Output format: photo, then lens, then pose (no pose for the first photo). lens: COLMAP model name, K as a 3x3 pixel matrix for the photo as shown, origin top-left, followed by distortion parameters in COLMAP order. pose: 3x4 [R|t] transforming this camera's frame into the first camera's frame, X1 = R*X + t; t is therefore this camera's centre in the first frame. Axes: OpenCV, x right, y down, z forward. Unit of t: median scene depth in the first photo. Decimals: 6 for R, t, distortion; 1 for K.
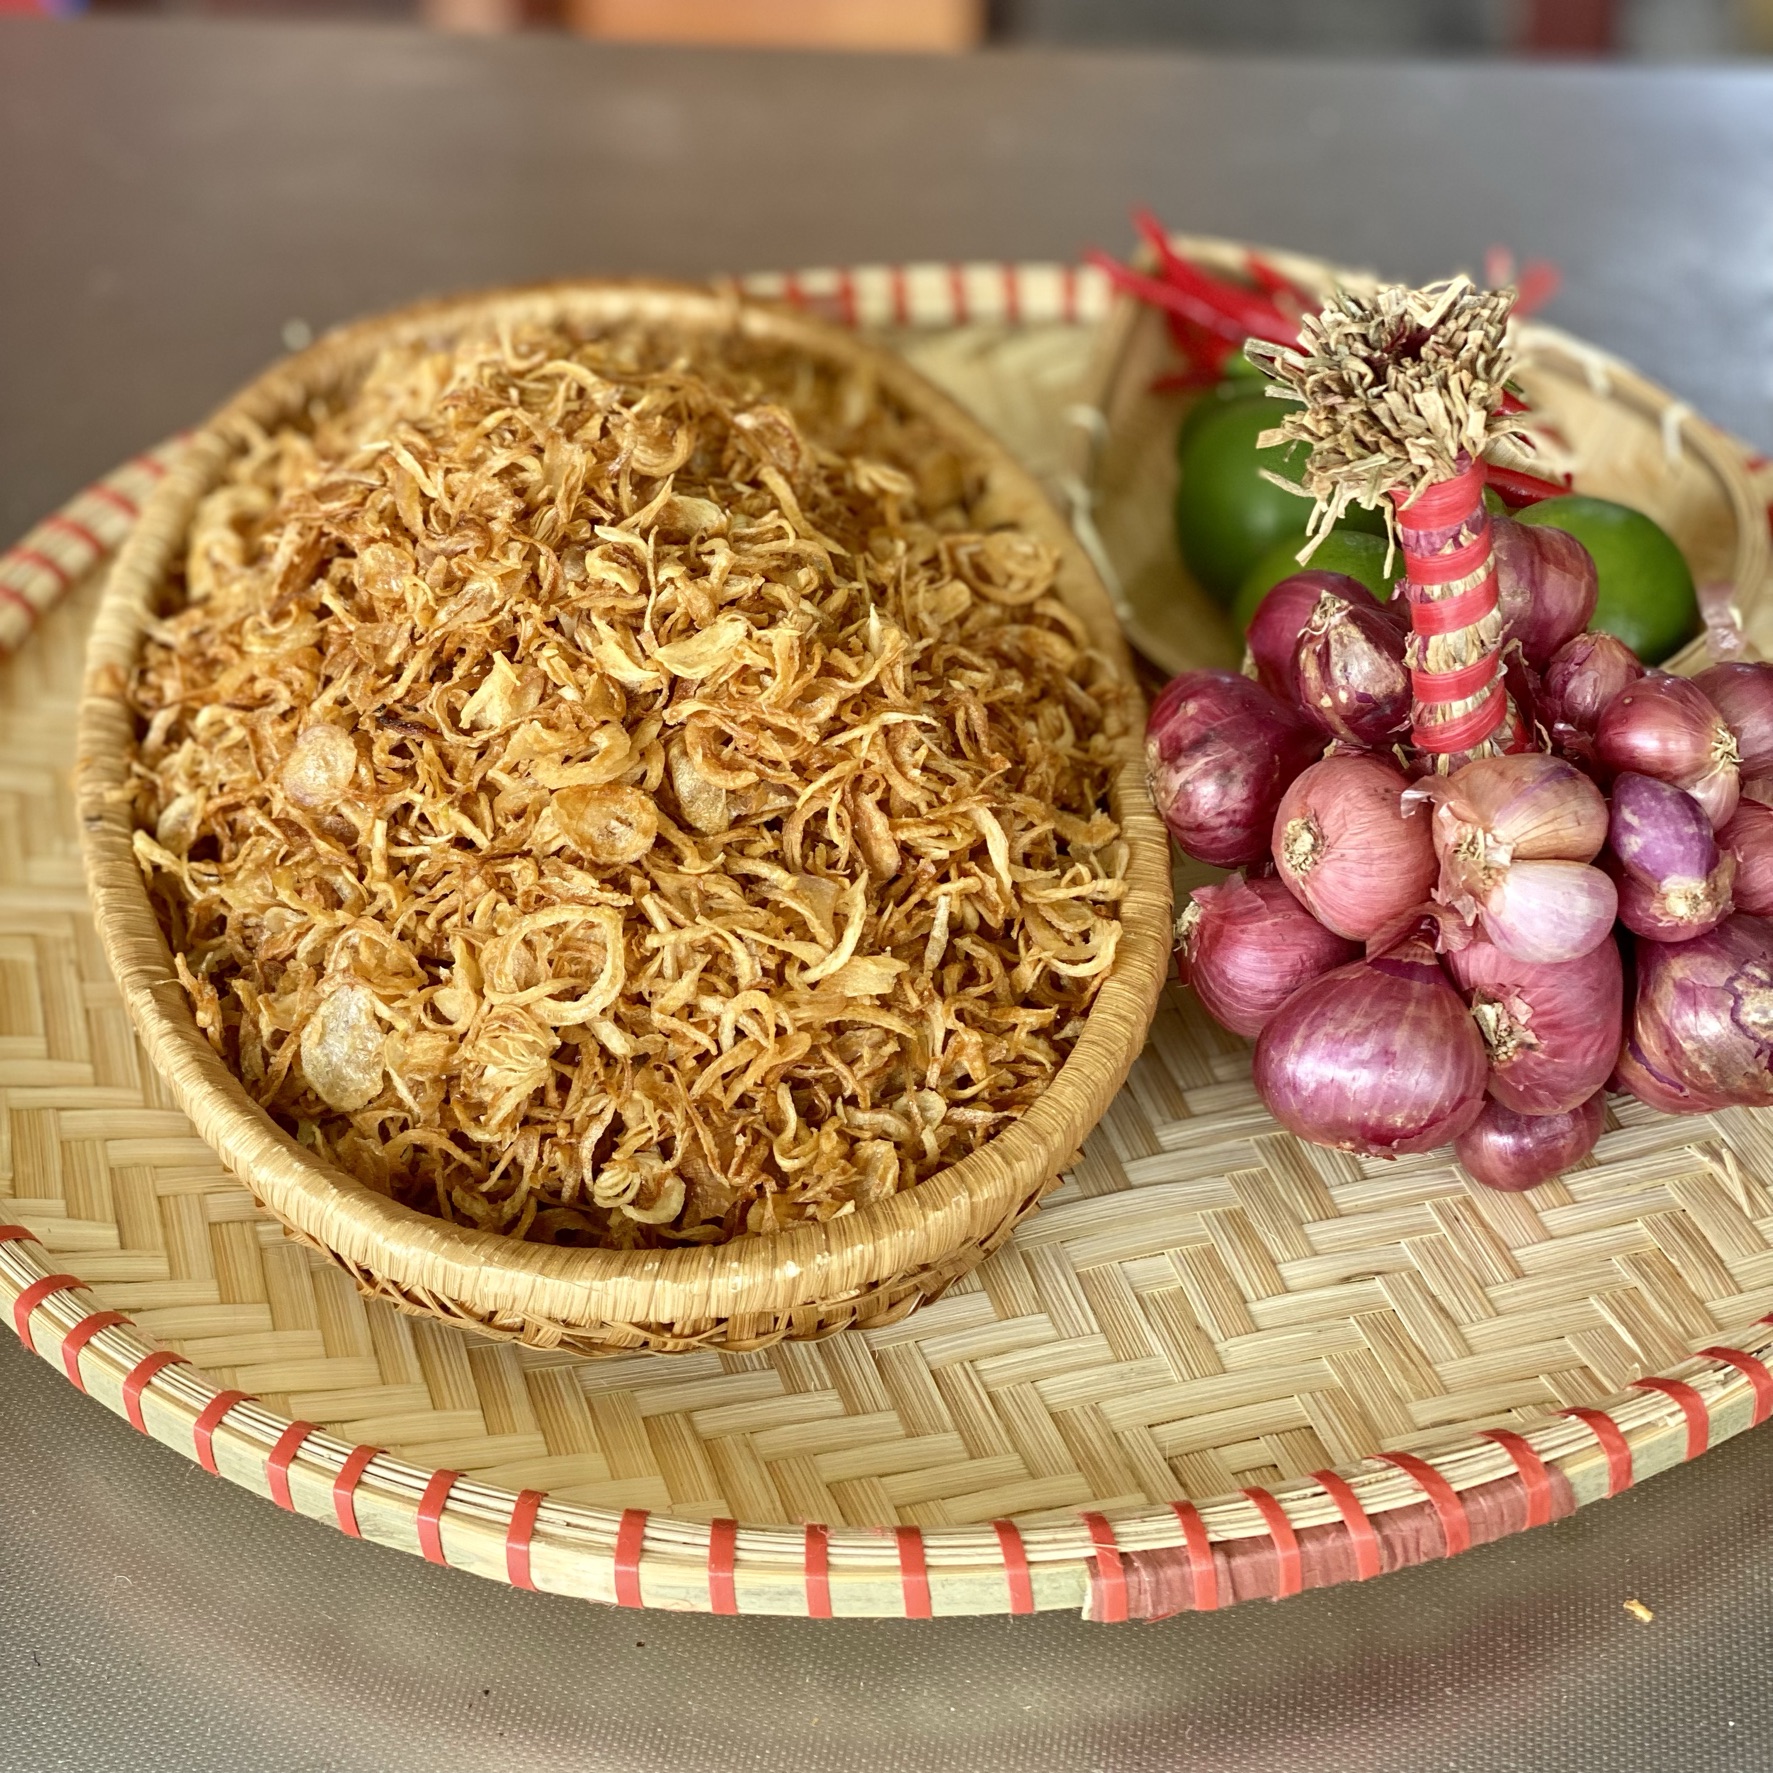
lens RADIAL K [[3110.0, 0, 1078.4], [0, 3110.0, 887.5], [0, 0, 1]] dist [0.187306, -0.444409]
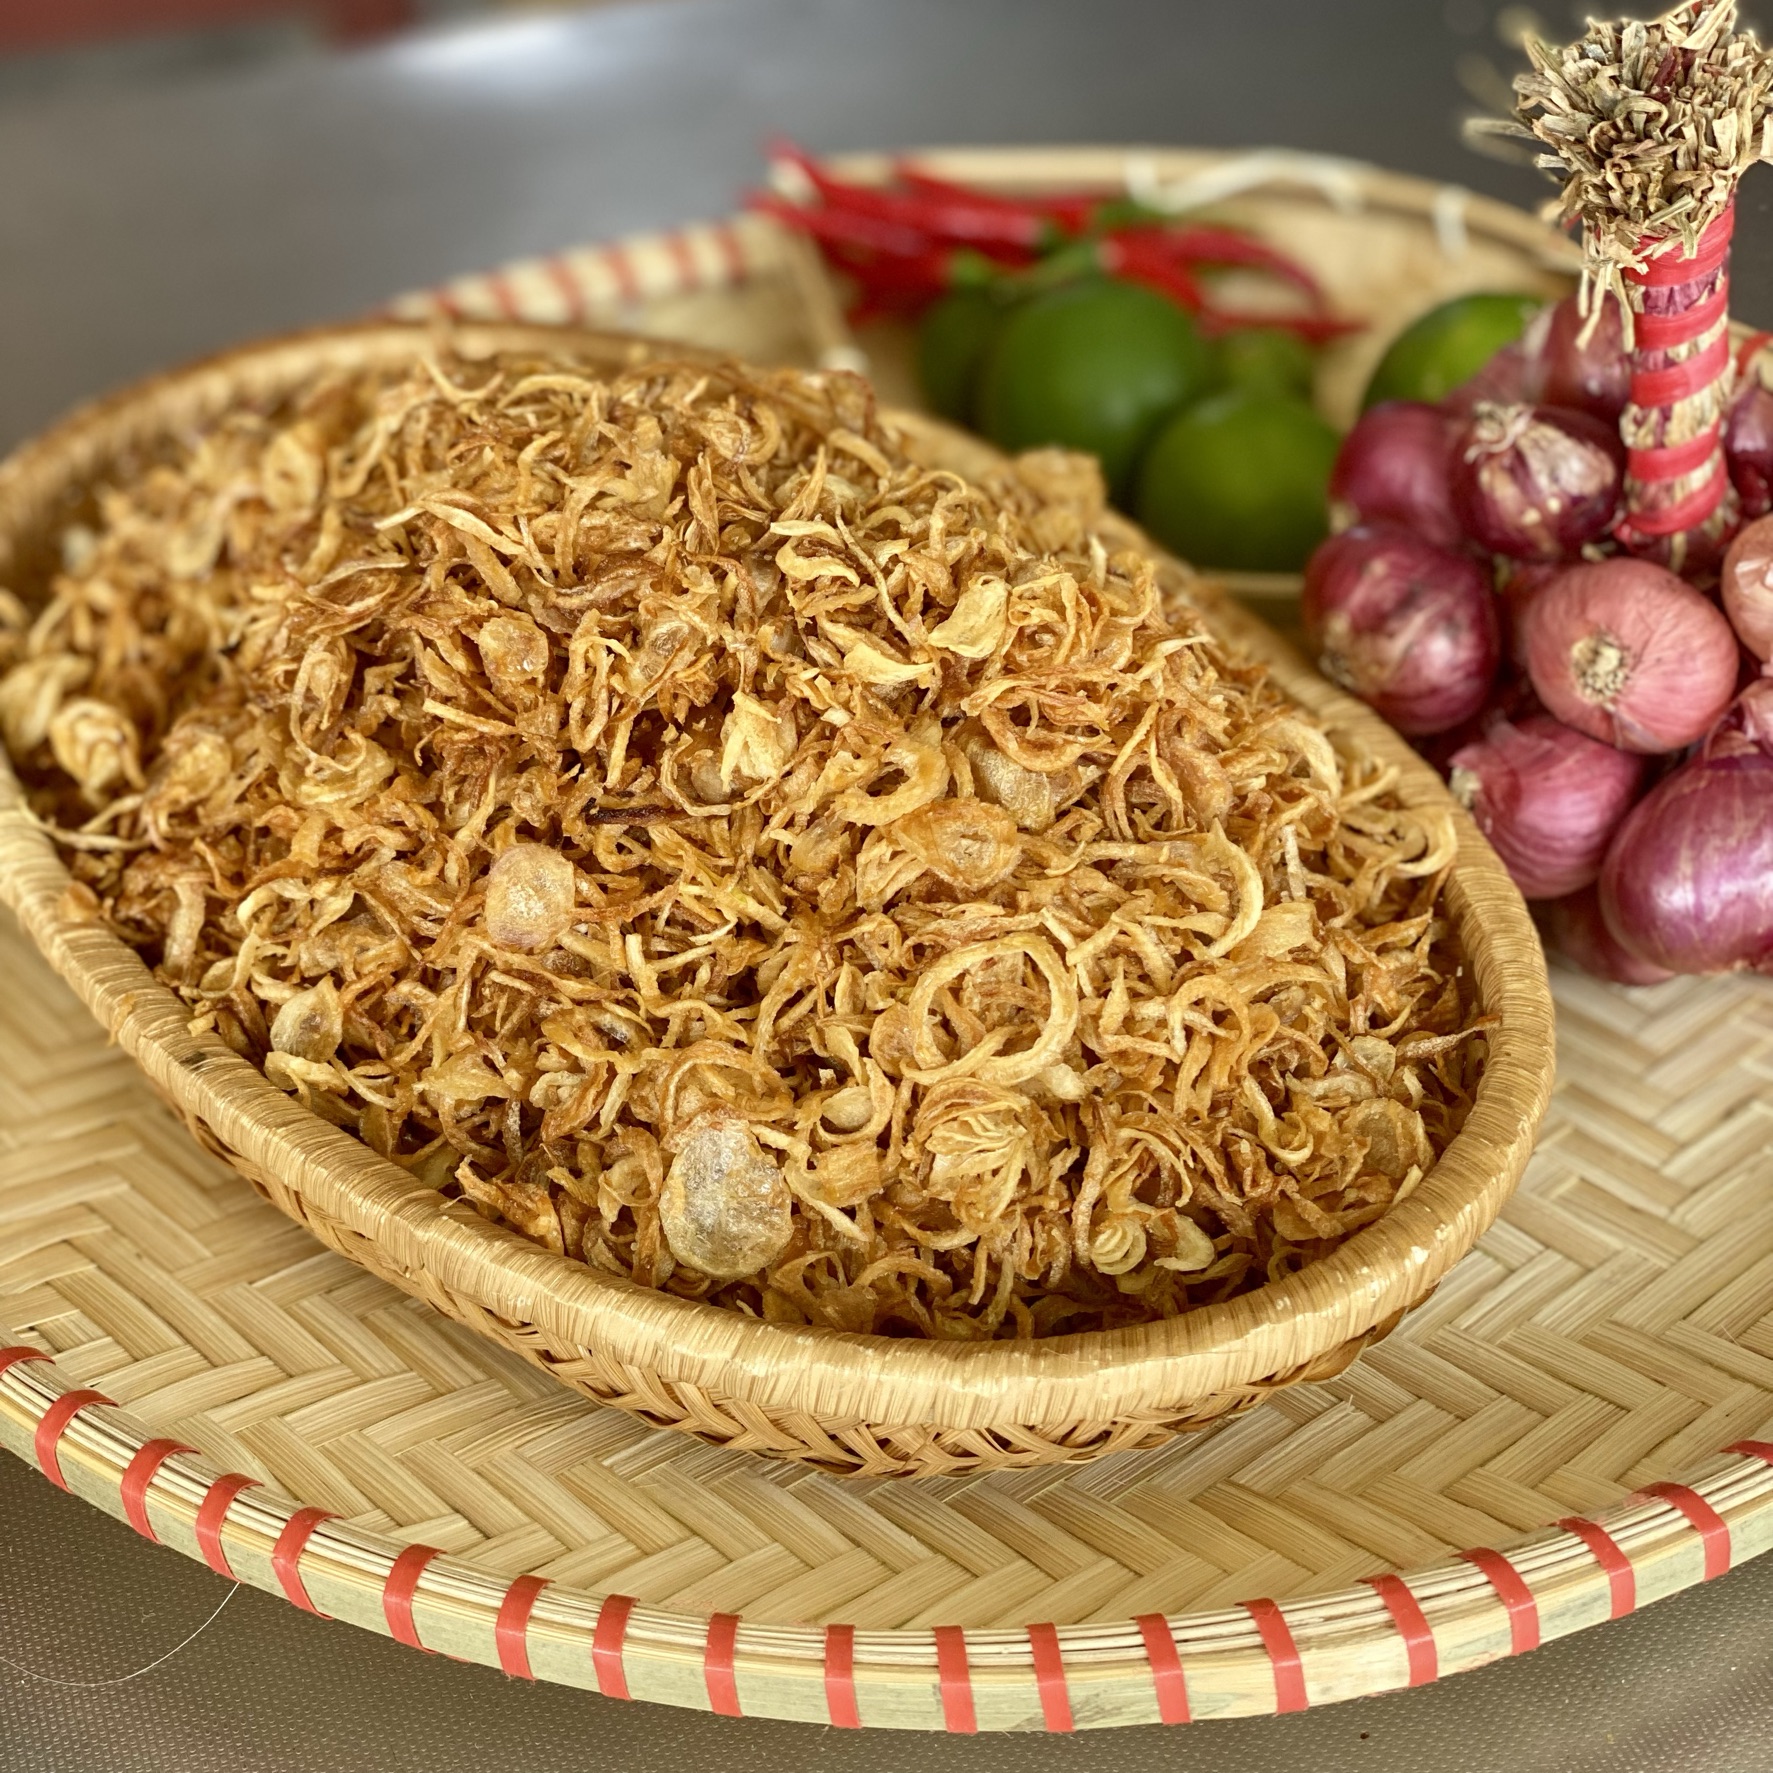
lens RADIAL K [[3110.0, 0, 1078.4], [0, 3110.0, 887.5], [0, 0, 1]] dist [0.187306, -0.444409]
pose [[0.904791, -0.287890, 0.313804, -0.377151], [0.290230, 0.956107, 0.040331, -0.032840], [-0.311641, 0.054584, 0.948631, 0.187959]]
